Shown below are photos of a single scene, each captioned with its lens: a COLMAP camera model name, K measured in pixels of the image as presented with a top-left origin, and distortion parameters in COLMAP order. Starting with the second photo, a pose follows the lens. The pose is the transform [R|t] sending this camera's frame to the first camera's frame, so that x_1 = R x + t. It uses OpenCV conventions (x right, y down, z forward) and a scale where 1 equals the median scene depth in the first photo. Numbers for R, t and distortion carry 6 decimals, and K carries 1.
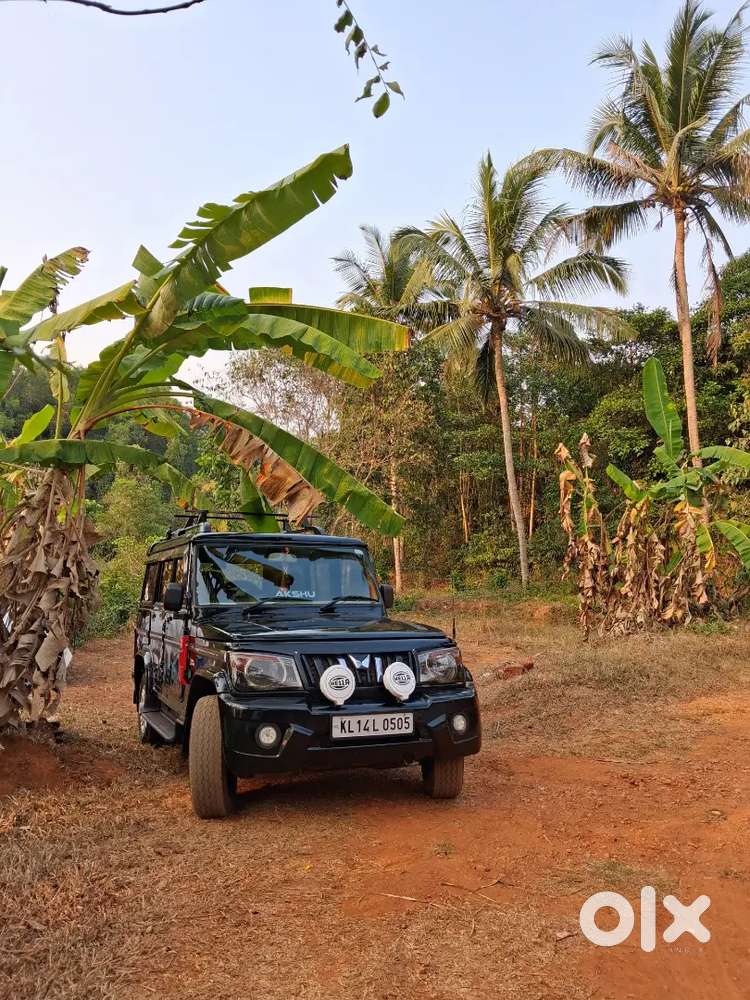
lens RADIAL K [[715.6, 0, 356.6], [0, 715.6, 489.0], [0, 0, 1]] dist [0.007400, -0.014532]
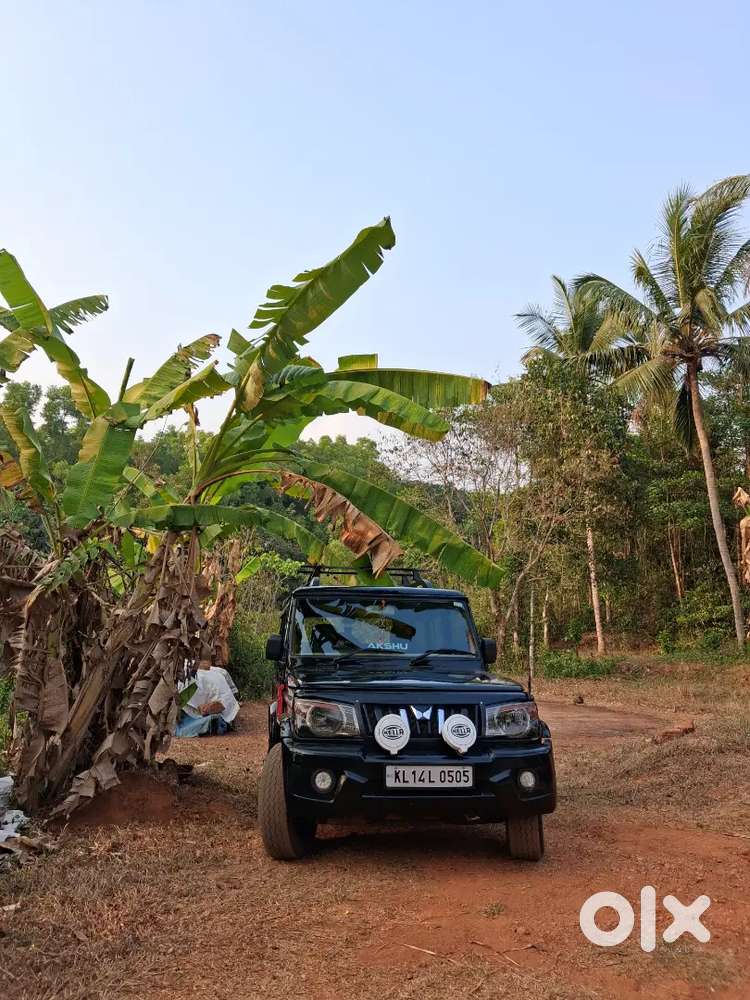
lens RADIAL K [[715.6, 0, 375.0], [0, 715.6, 500.0], [0, 0, 1]] dist [0.004137, -0.013276]
pose [[0.968706, -0.043370, -0.244391, 0.160448], [0.027088, 0.997207, -0.069596, 0.009223], [0.246727, 0.060798, 0.967176, -0.007391]]
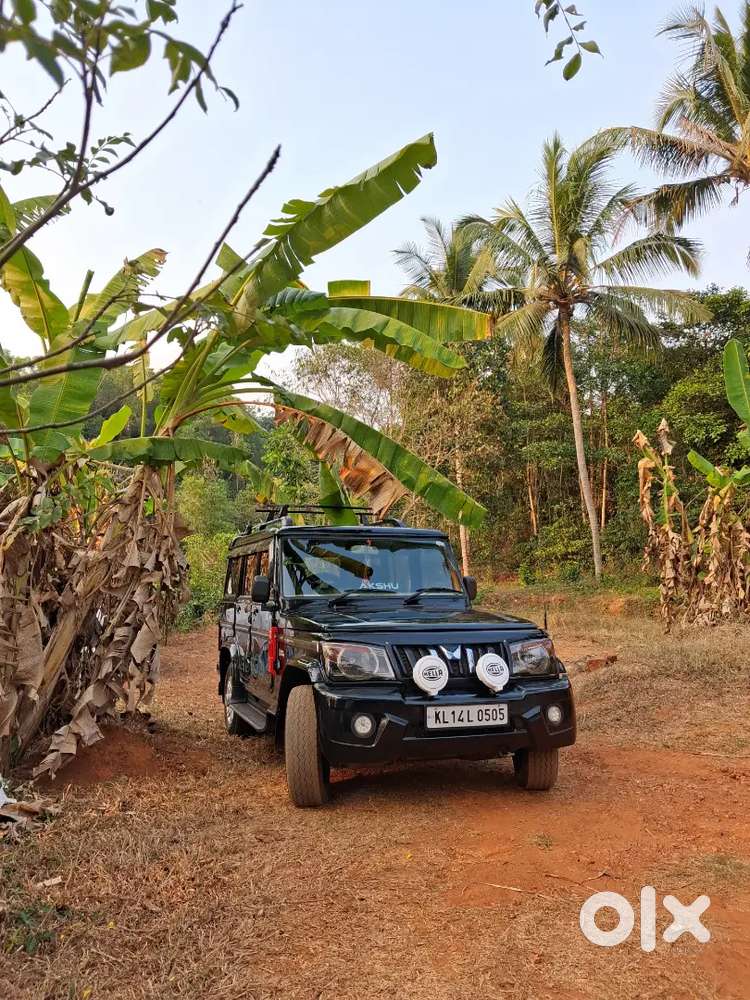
lens RADIAL K [[717.7, 0, 366.8], [0, 717.7, 488.9], [0, 0, 1]] dist [-0.001426, -0.007674]
pose [[0.996861, -0.019838, -0.076645, -0.025547], [0.020447, 0.999765, 0.007170, 0.003792], [0.076485, -0.008714, 0.997033, -0.000353]]
